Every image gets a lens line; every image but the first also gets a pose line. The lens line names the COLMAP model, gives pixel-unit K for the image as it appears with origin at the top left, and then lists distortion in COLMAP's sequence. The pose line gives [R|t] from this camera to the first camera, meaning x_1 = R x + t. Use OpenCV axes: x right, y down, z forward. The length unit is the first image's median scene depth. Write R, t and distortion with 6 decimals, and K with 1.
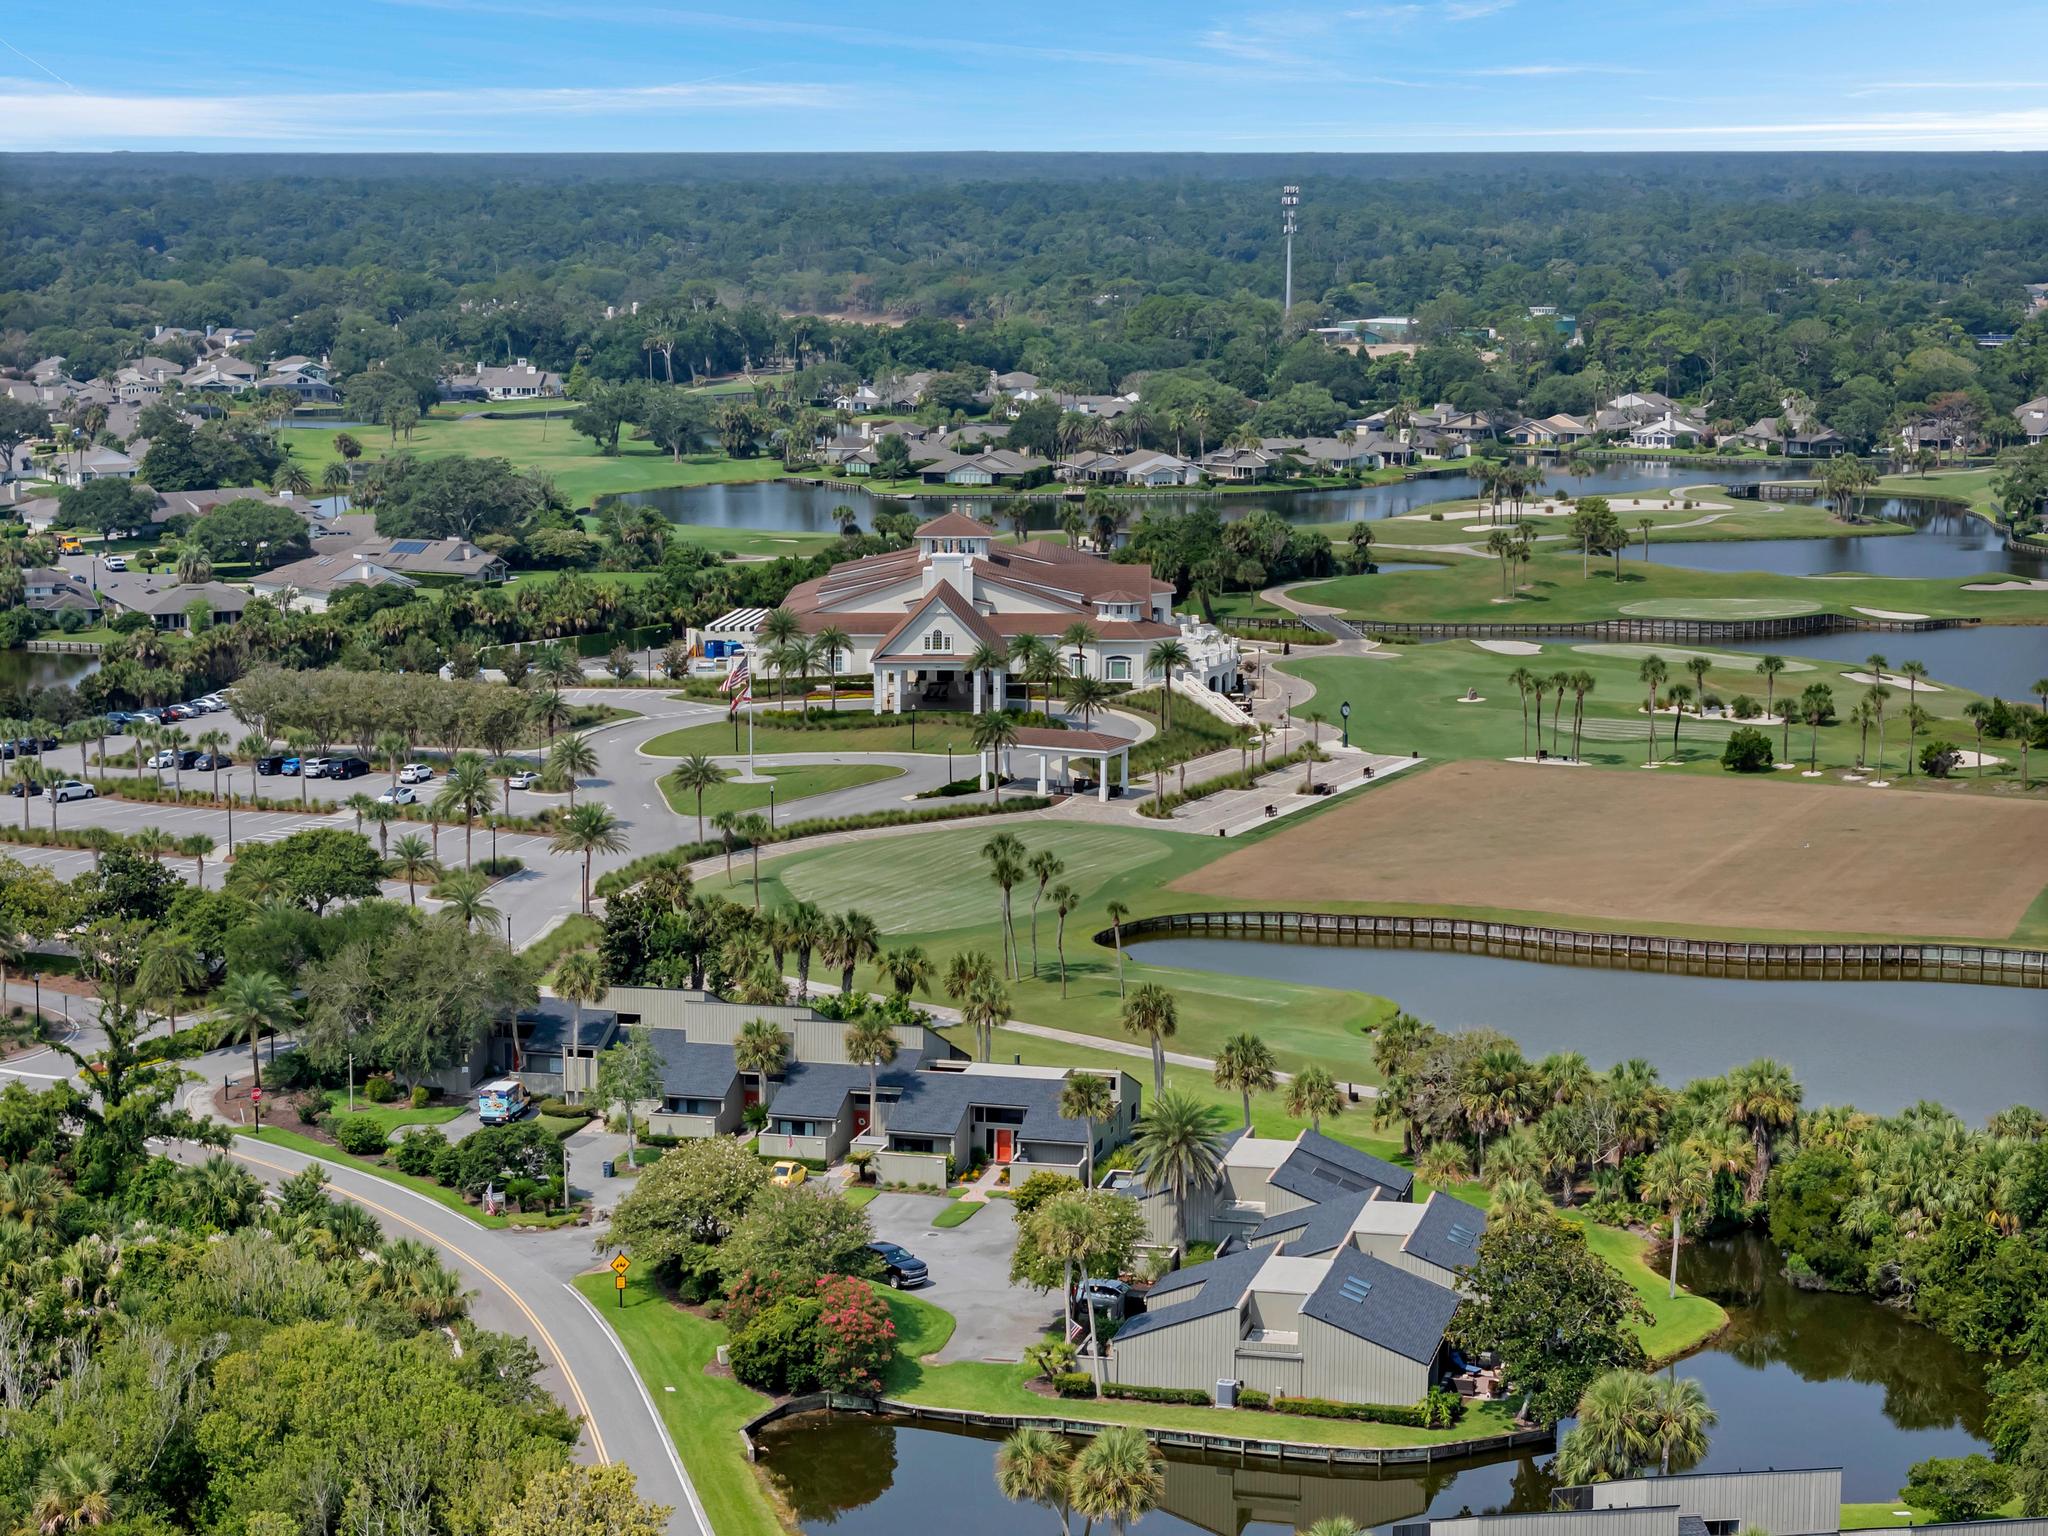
lens RADIAL K [[4186.1, 0, 1026.4], [0, 4186.1, 767.7], [0, 0, 1]] dist [-0.003288, 0.000000]
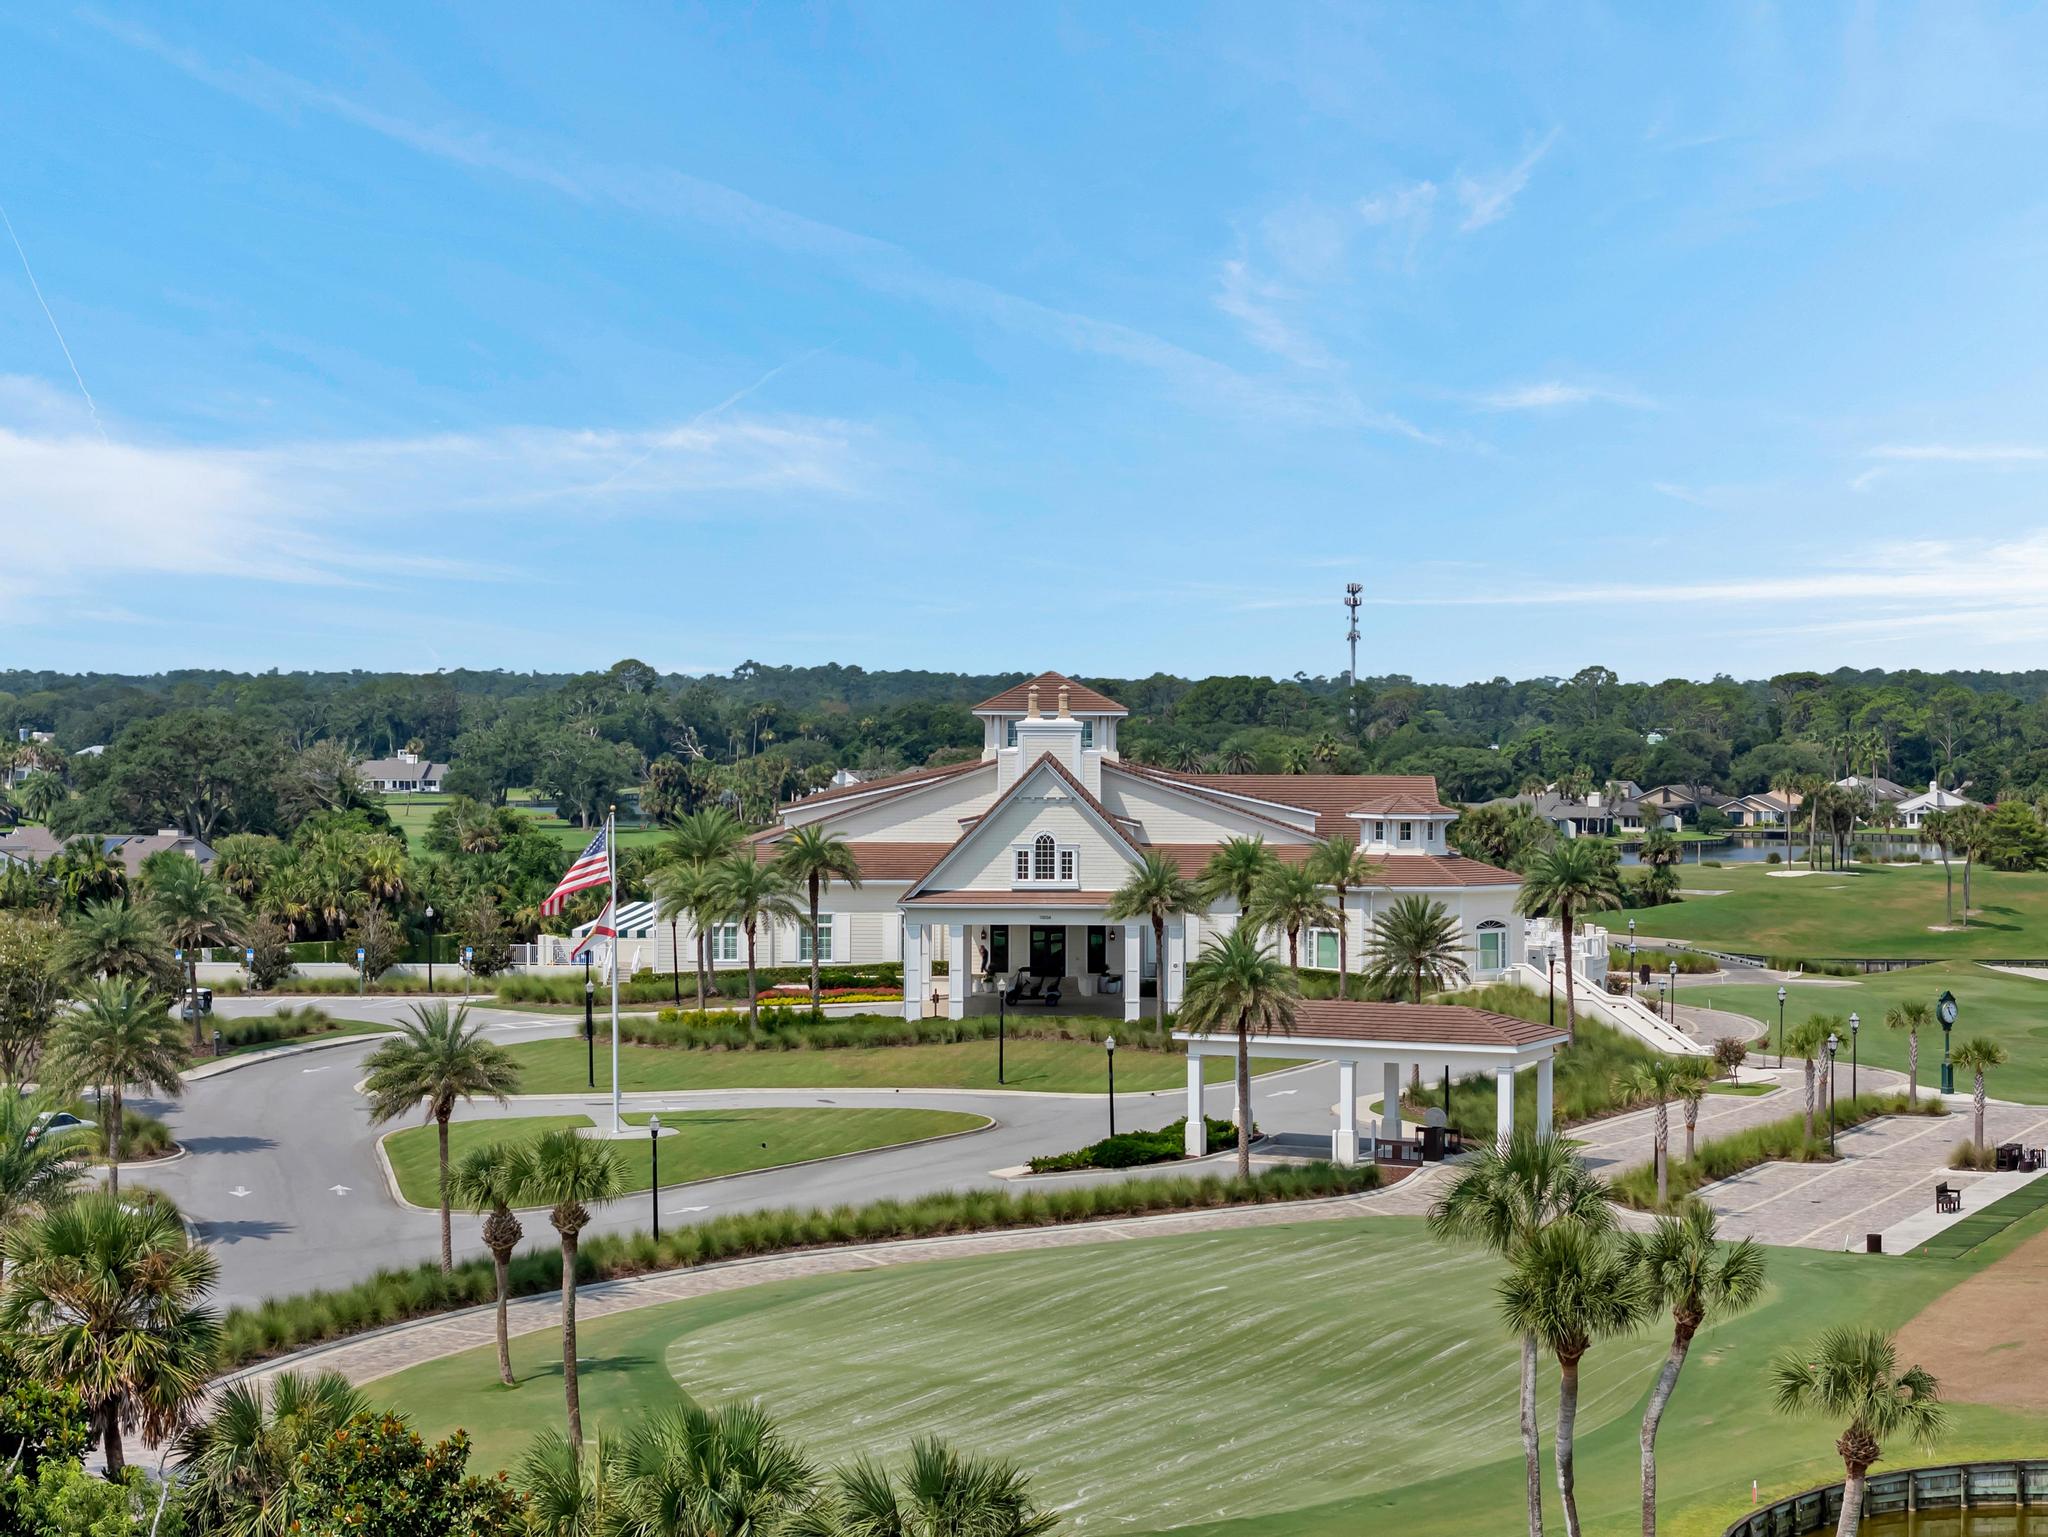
lens RADIAL K [[4186.1, 0, 1018.1], [0, 4186.1, 767.1], [0, 0, 1]] dist [-0.003288, 0.000000]
pose [[0.999977, -0.001709, 0.006538, -0.027148], [0.002556, 0.991285, -0.131713, 0.019464], [-0.006256, 0.131727, 0.991266, 0.548990]]
